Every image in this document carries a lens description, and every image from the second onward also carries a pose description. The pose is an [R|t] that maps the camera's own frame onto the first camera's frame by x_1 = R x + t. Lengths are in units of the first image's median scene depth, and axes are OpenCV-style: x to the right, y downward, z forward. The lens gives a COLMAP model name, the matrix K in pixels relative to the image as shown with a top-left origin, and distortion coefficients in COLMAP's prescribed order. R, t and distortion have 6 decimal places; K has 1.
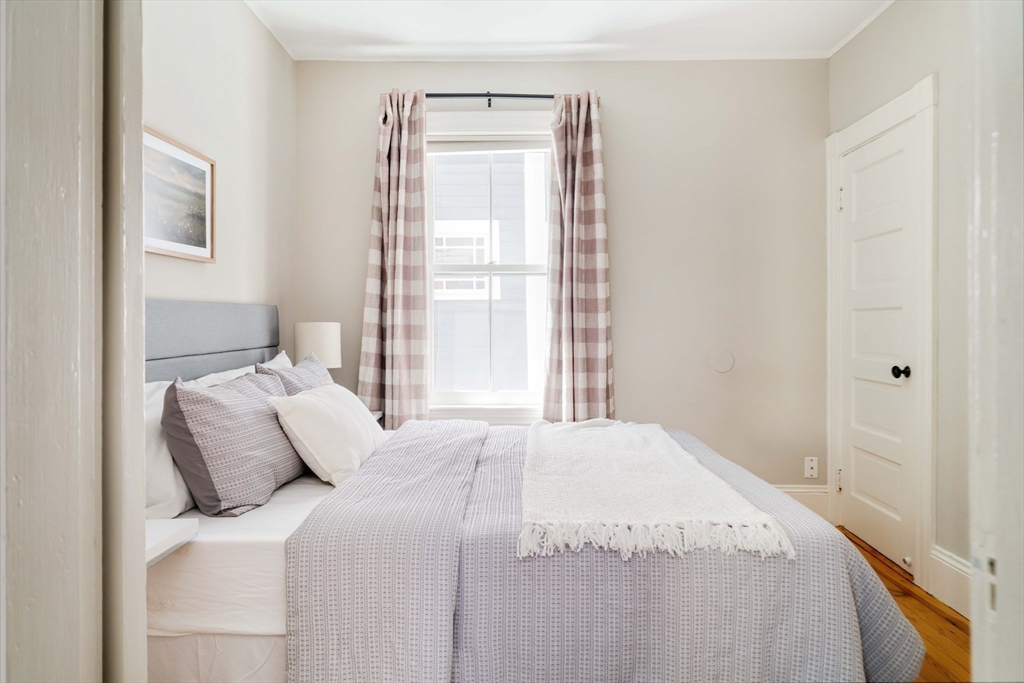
lens RADIAL K [[639.9, 0, 512.4], [0, 639.9, 333.8], [0, 0, 1]] dist [0.002323, 0.002284]
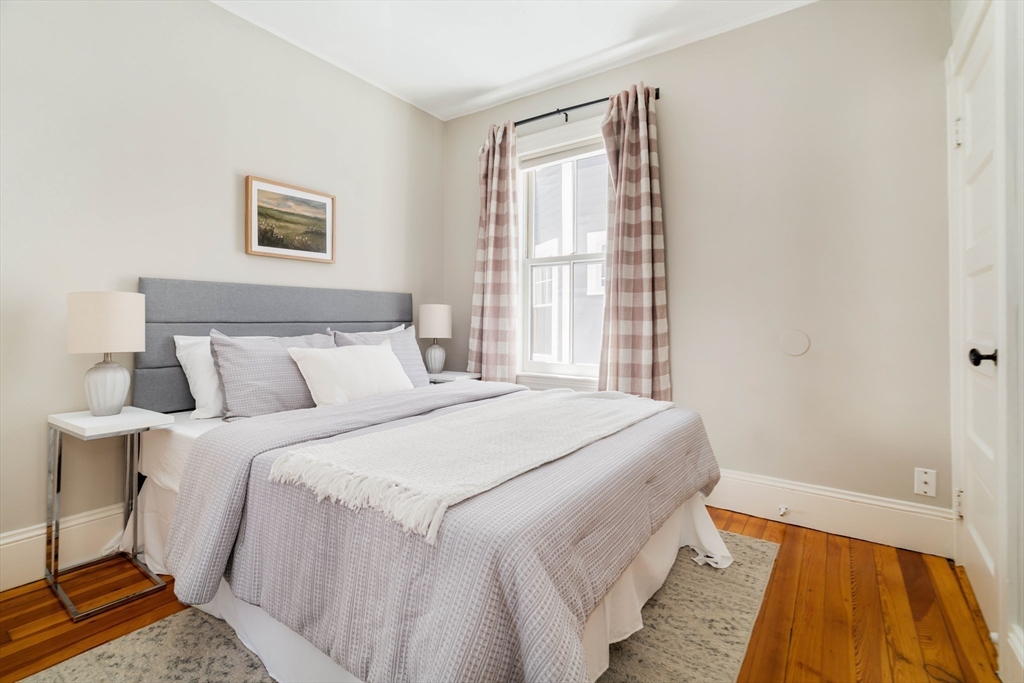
lens RADIAL K [[474.4, 0, 500.7], [0, 474.4, 321.1], [0, 0, 1]] dist [-0.004989, 0.001508]
pose [[0.822329, 0.003763, -0.569000, 0.380029], [-0.014442, 0.999794, -0.014260, 0.028530], [0.568829, 0.019944, 0.822214, 0.231919]]
